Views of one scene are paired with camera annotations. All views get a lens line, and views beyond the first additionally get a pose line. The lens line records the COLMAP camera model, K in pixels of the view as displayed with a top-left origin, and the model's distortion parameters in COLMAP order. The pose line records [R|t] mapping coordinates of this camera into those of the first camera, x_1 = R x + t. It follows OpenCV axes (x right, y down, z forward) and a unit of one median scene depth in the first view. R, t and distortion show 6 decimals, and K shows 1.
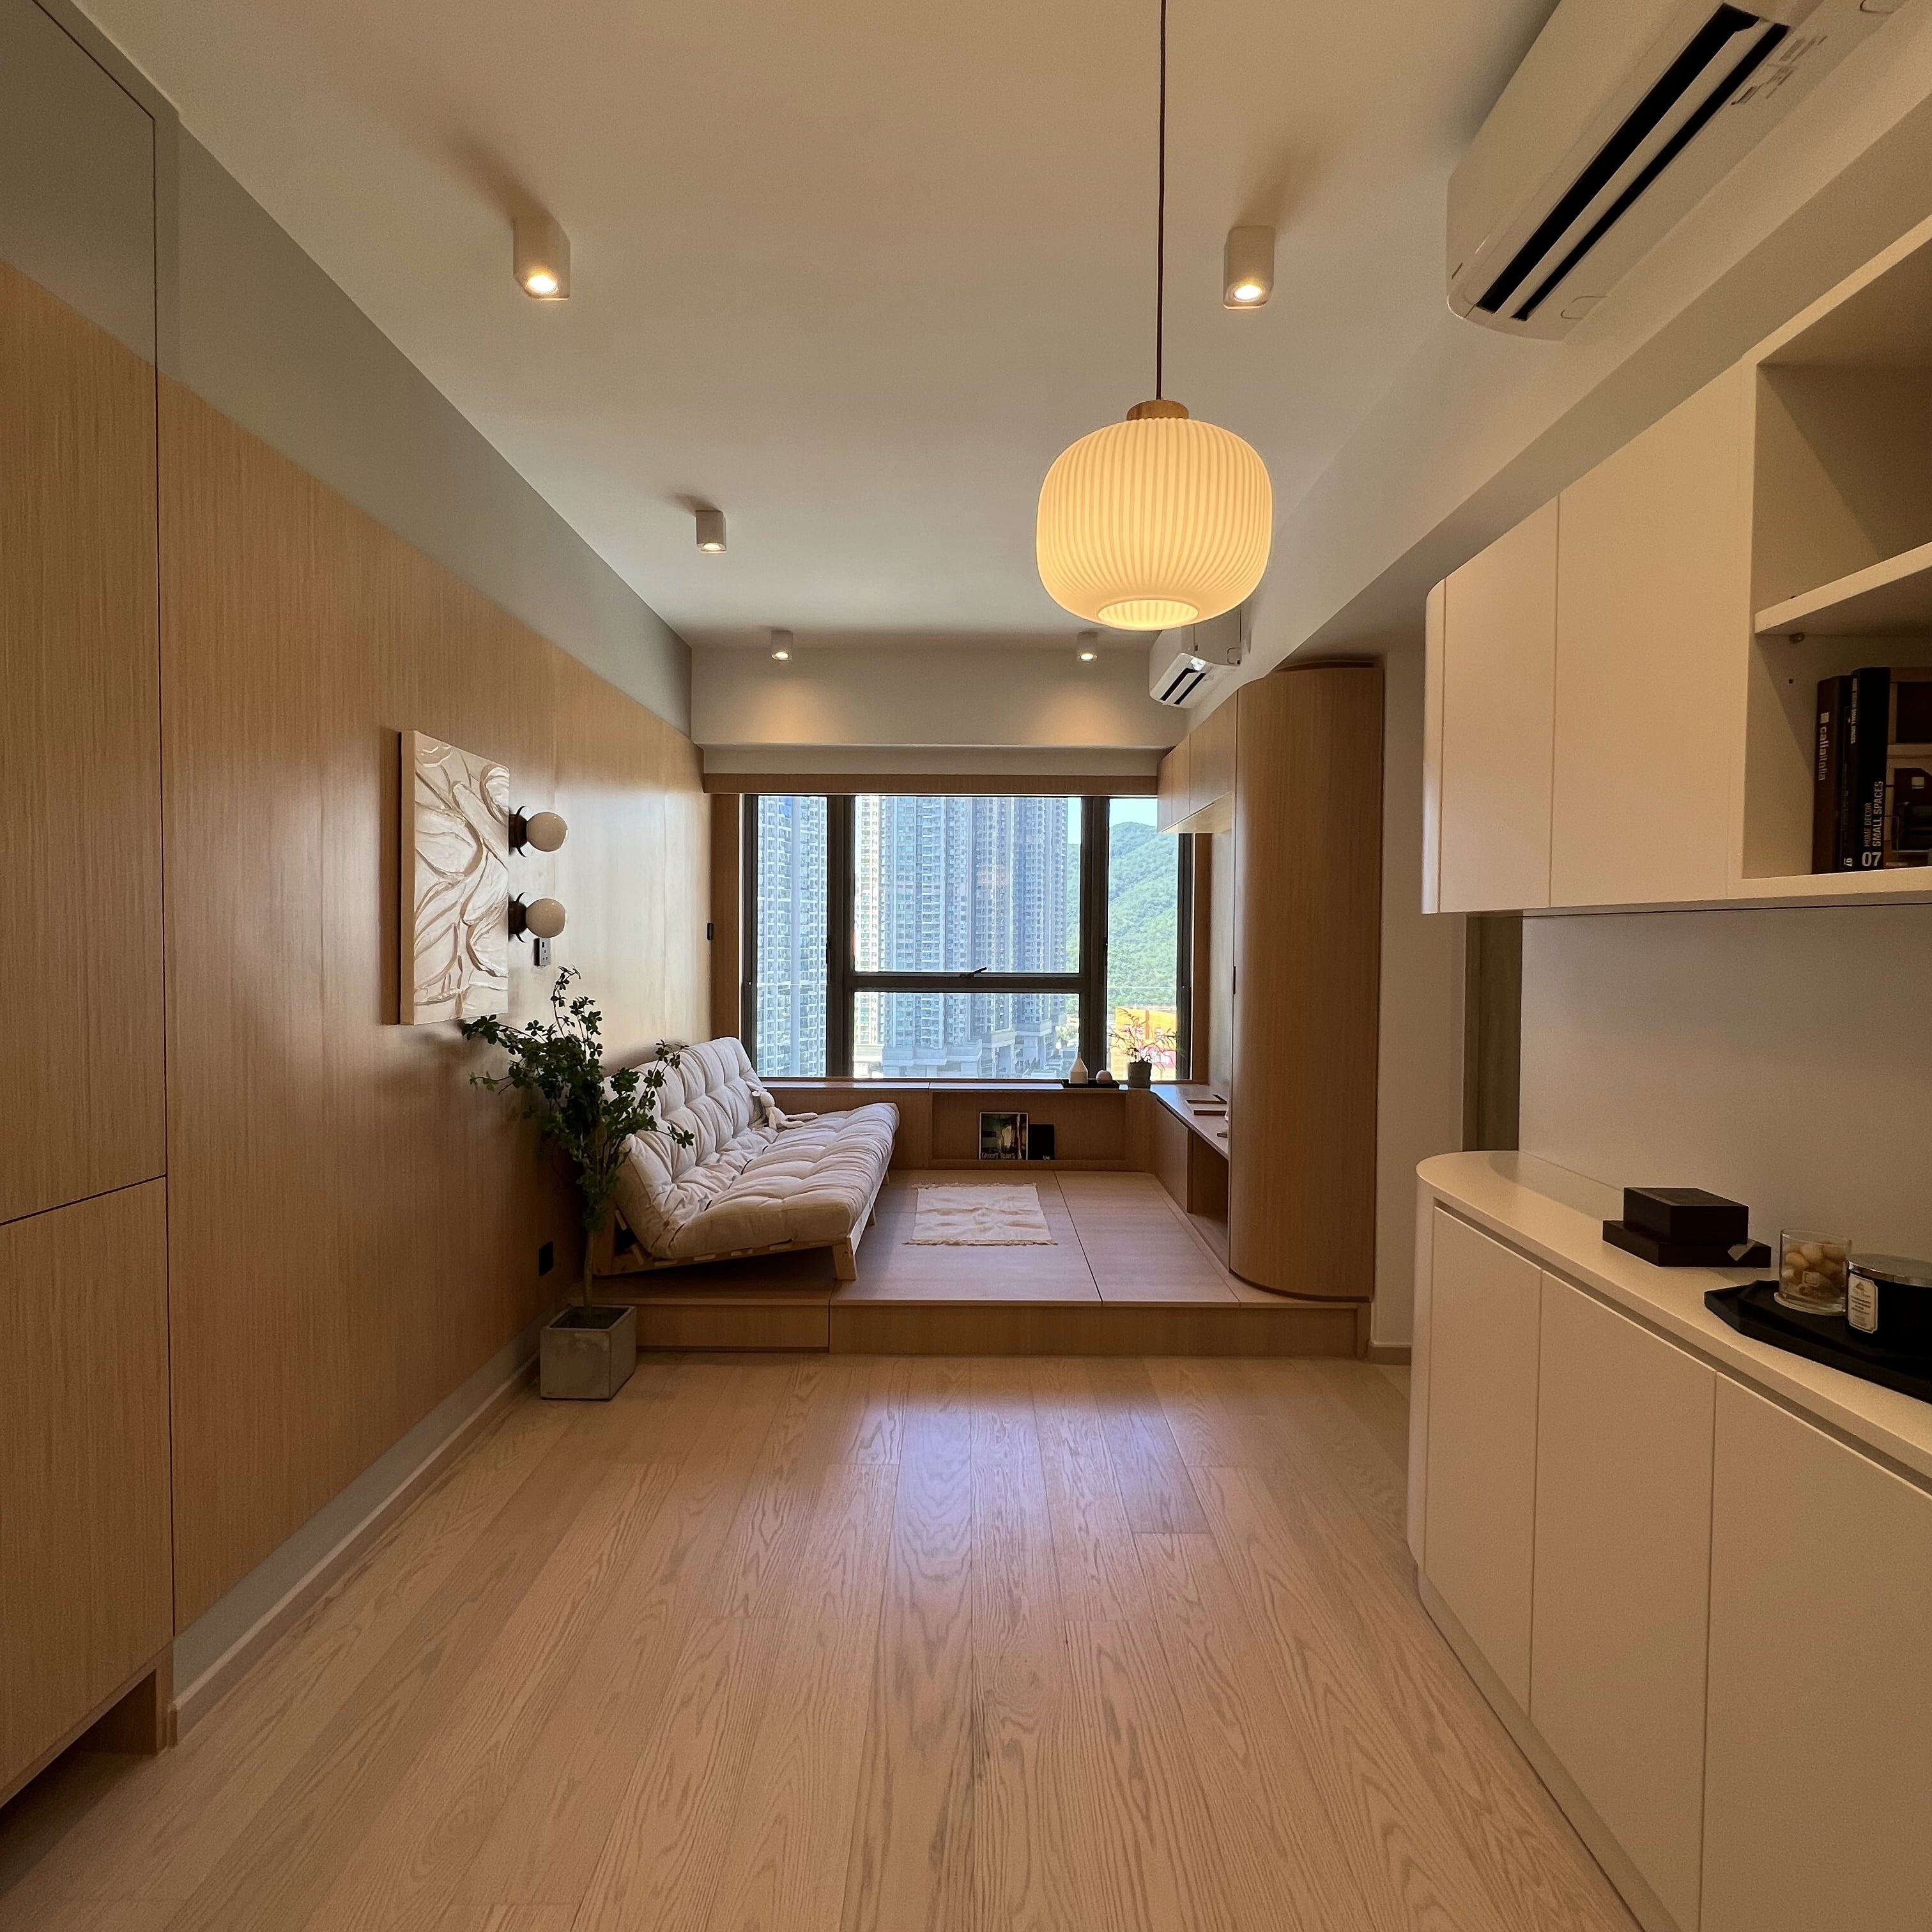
lens RADIAL K [[1031.5, 0, 971.5], [0, 1031.5, 957.1], [0, 0, 1]] dist [0.004708, -0.000196]
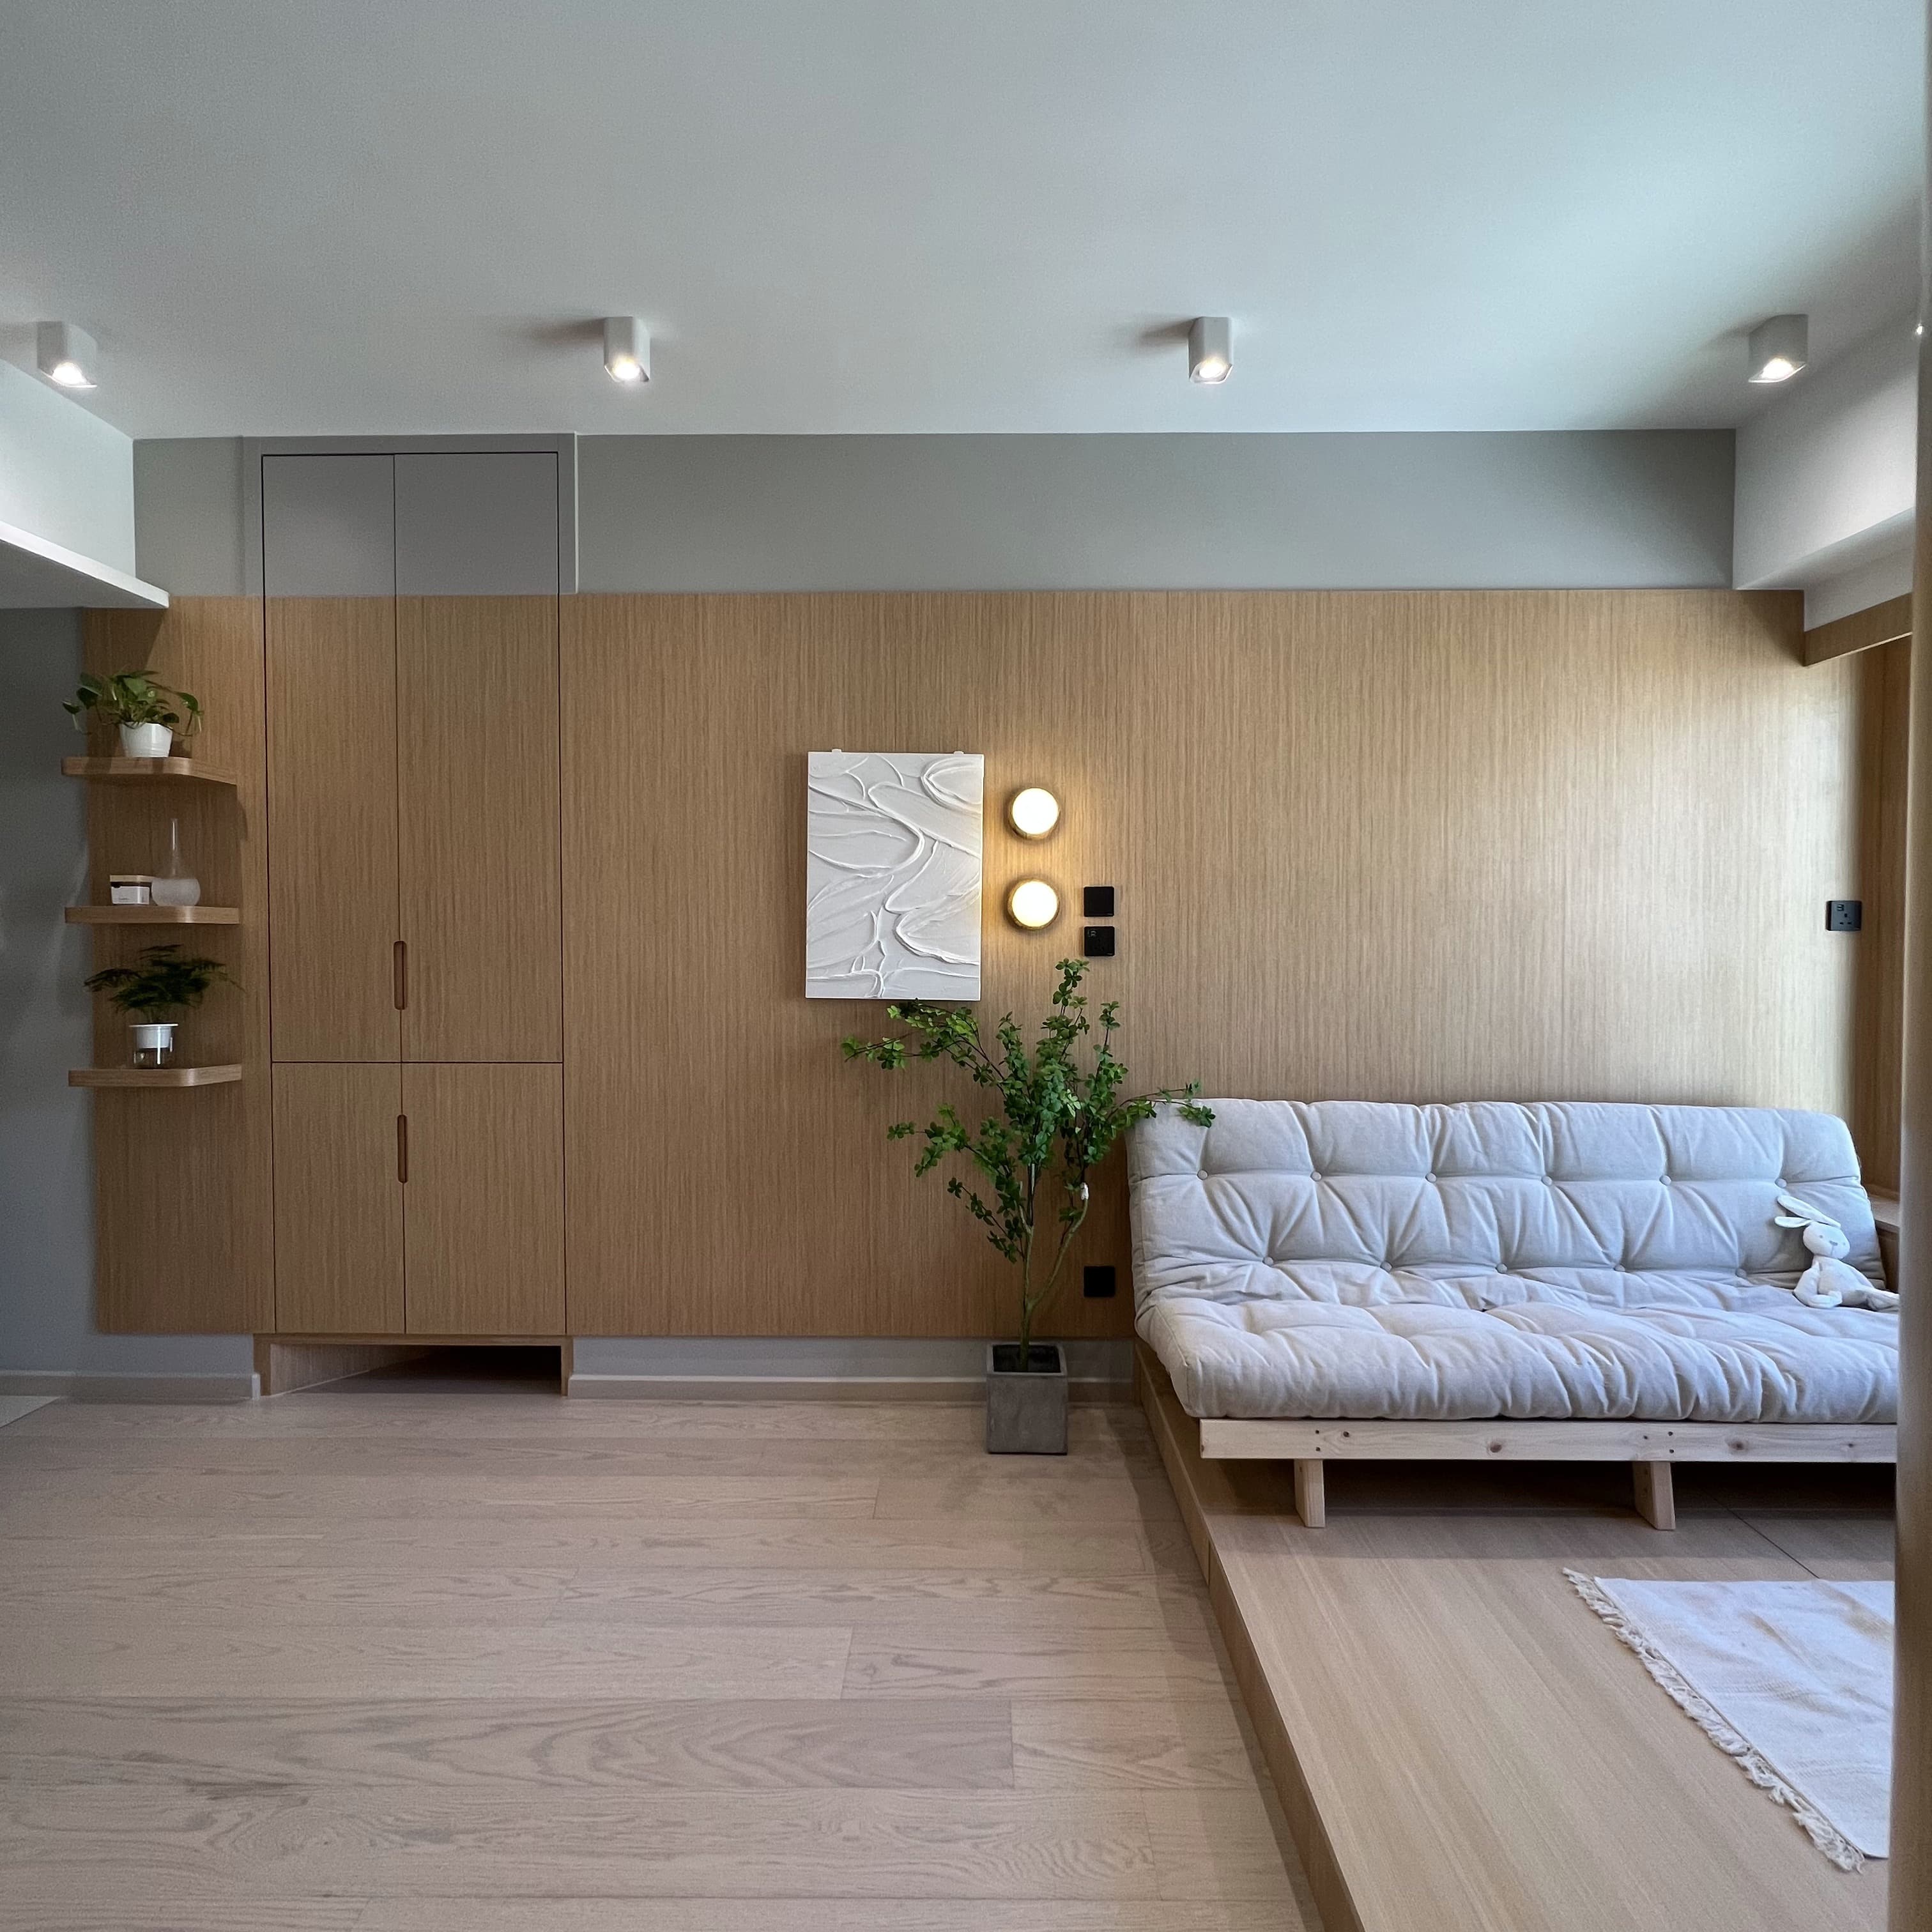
lens RADIAL K [[1033.9, 0, 968.8], [0, 1033.9, 964.9], [0, 0, 1]] dist [-0.002365, 0.000064]
pose [[-0.014279, 0.013289, -0.999810, 0.299282], [-0.022095, 0.999663, 0.013602, 0.003307], [0.999654, 0.022285, -0.013980, 0.549360]]
